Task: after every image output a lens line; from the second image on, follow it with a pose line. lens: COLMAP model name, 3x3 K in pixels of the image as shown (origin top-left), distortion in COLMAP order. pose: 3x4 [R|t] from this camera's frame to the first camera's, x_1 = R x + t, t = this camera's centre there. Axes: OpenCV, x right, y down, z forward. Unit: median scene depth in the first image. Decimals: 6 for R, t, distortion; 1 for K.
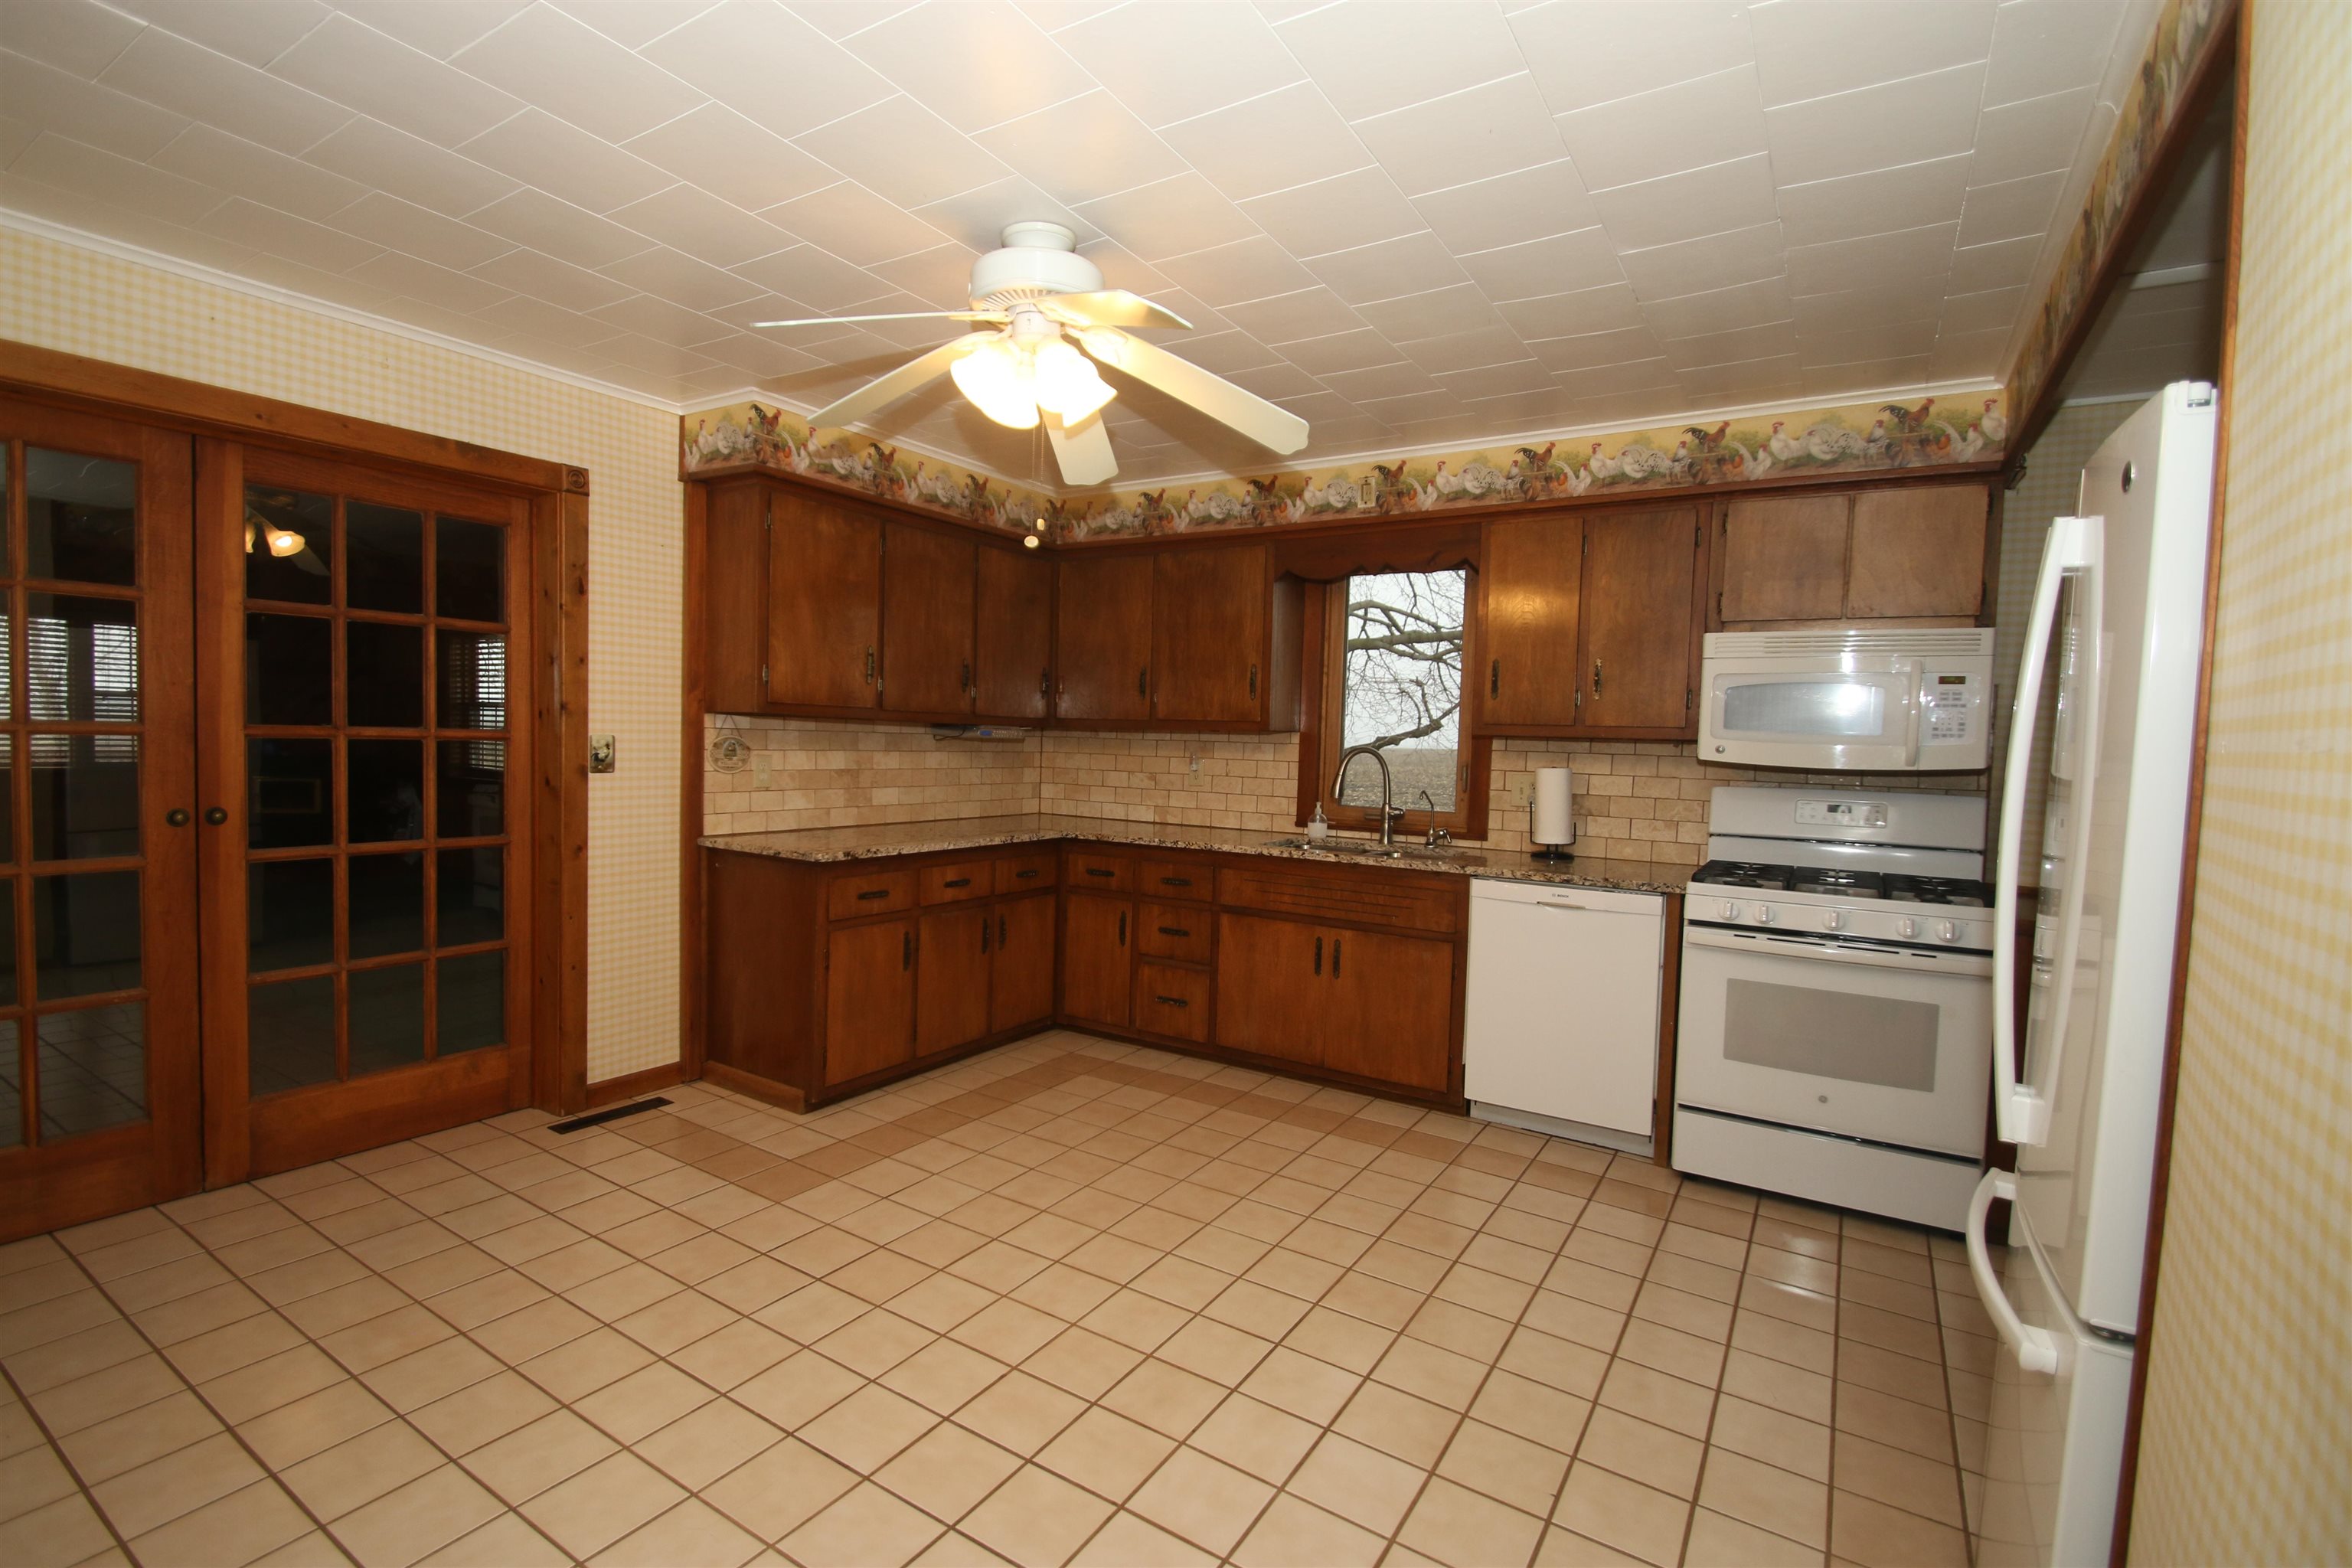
lens RADIAL K [[1089.6, 0, 1135.5], [0, 1089.6, 785.7], [0, 0, 1]] dist [0.000291, -0.000288]
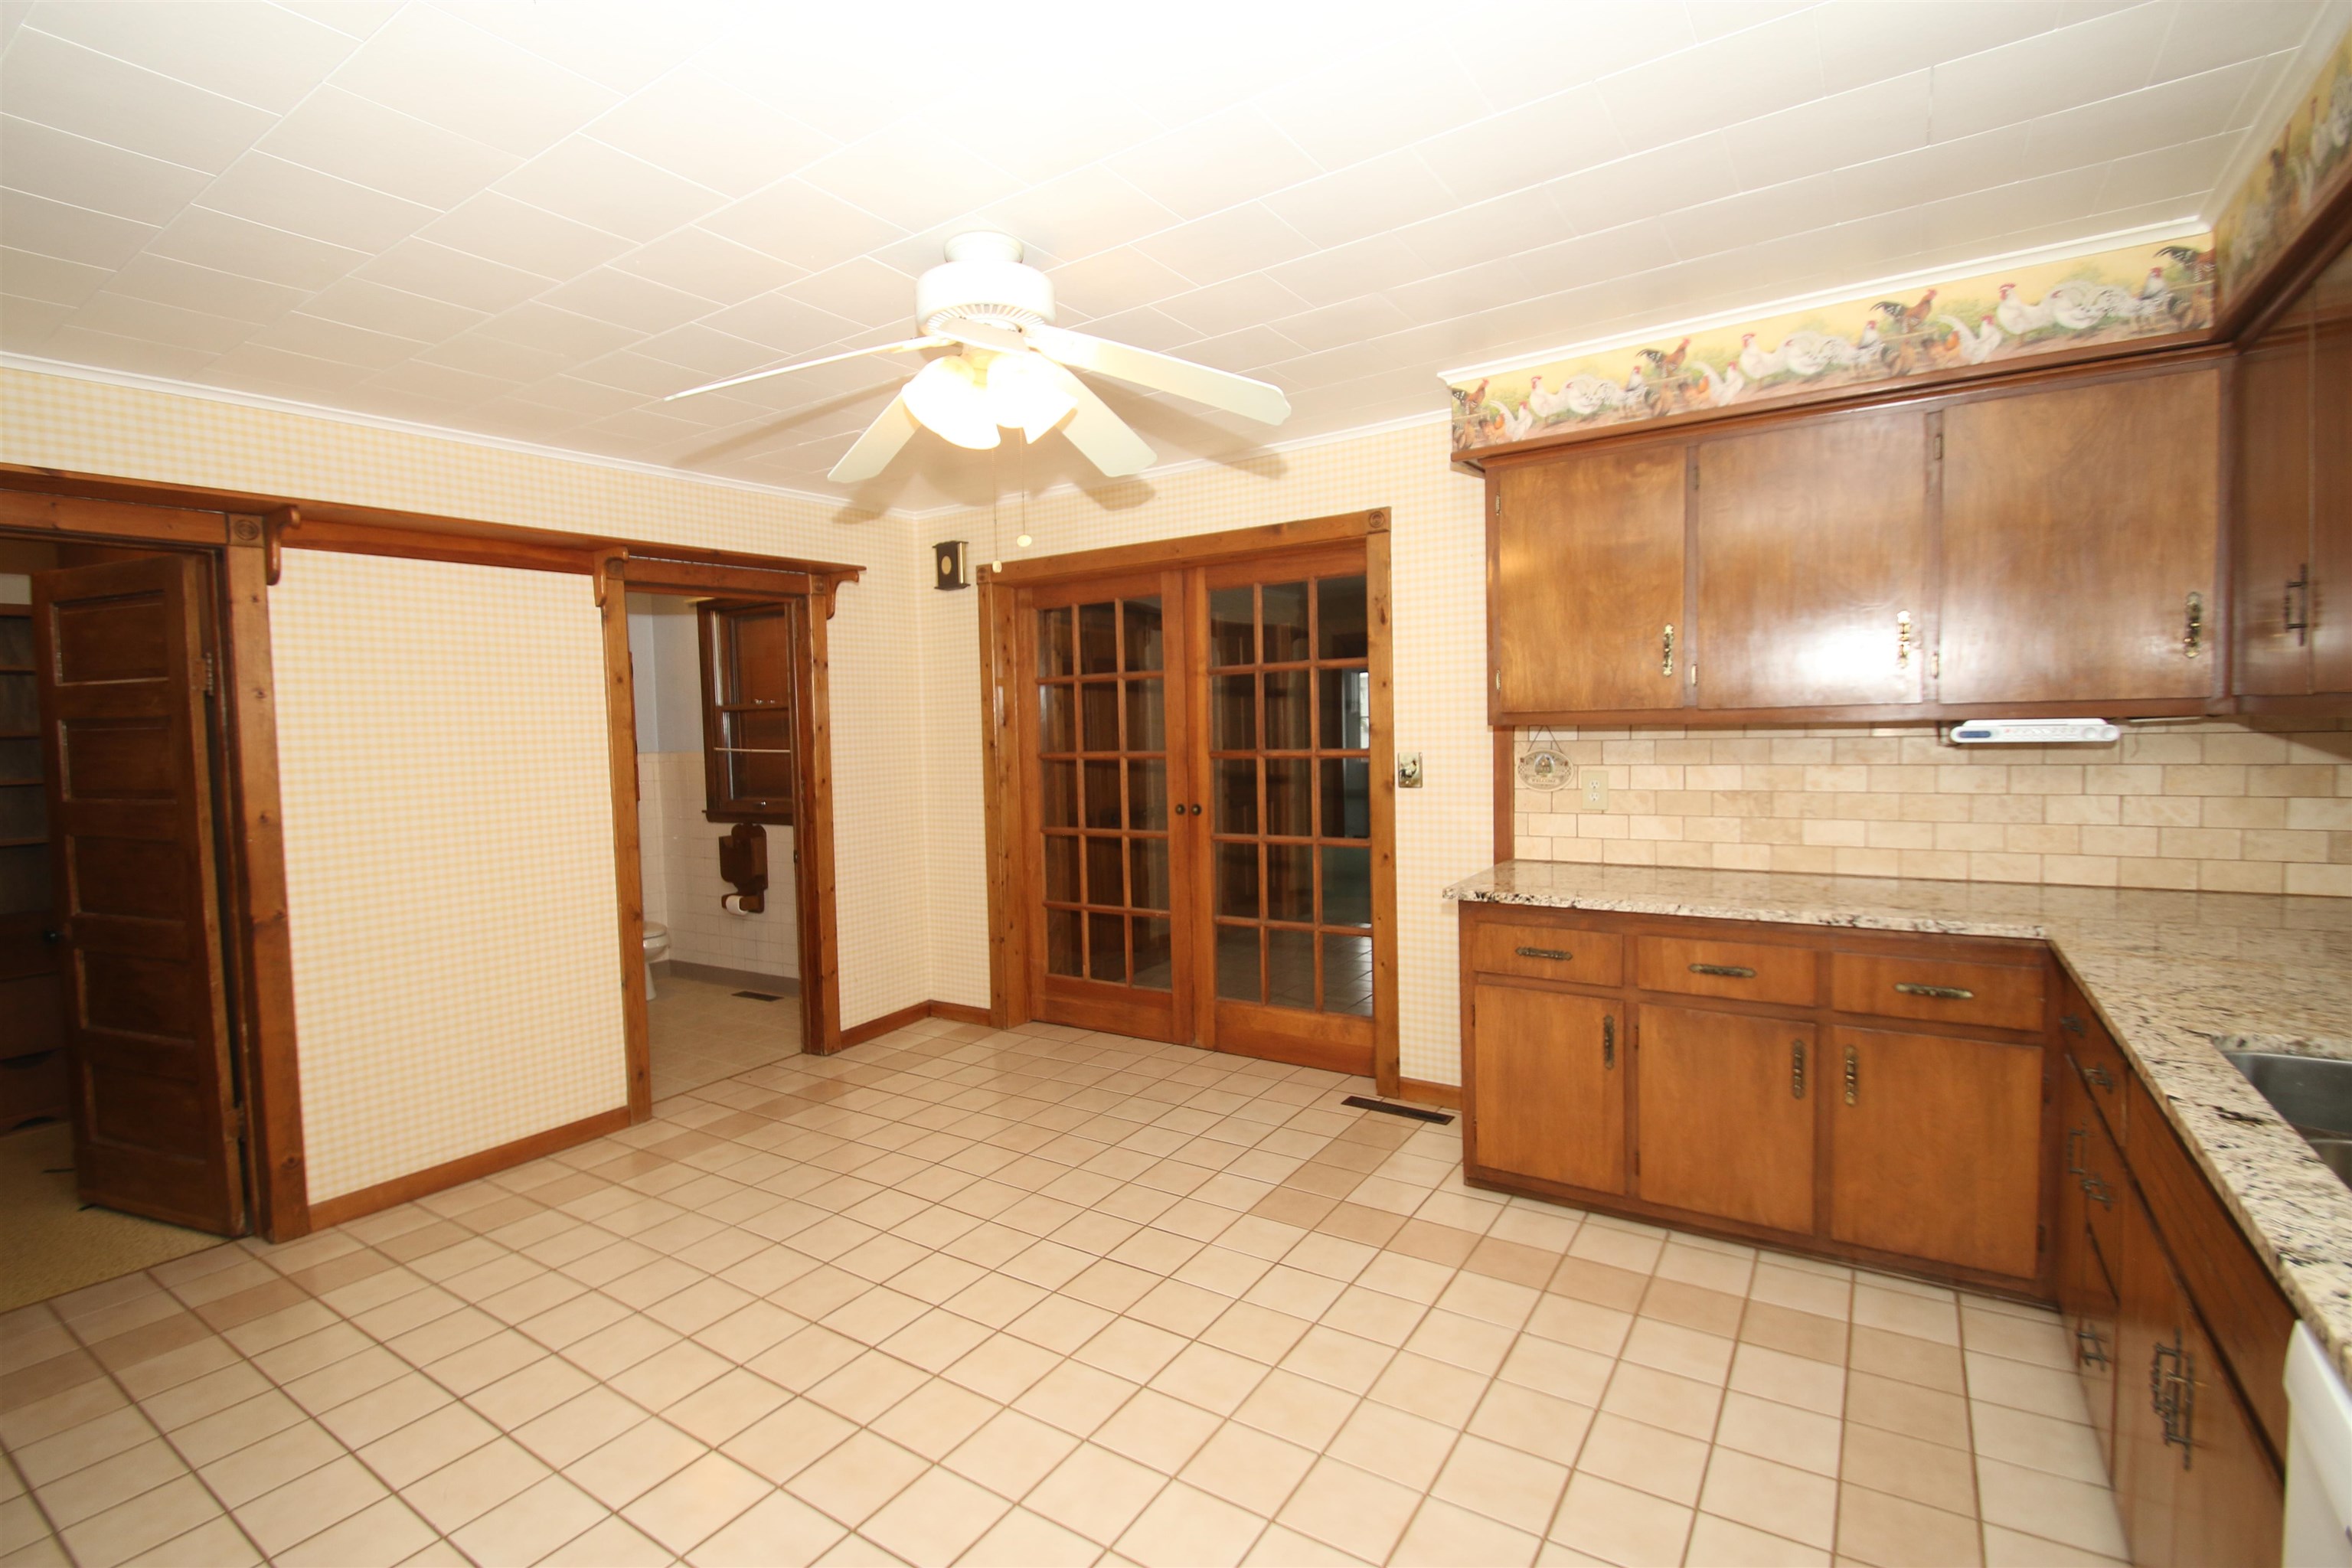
lens RADIAL K [[1084.5, 0, 1130.8], [0, 1084.5, 788.5], [0, 0, 1]] dist [0.015137, -0.017991]
pose [[-0.031035, 0.030772, -0.999045, 0.558011], [-0.017141, 0.999363, 0.031315, -0.038594], [0.999371, 0.018097, -0.030487, 0.742834]]
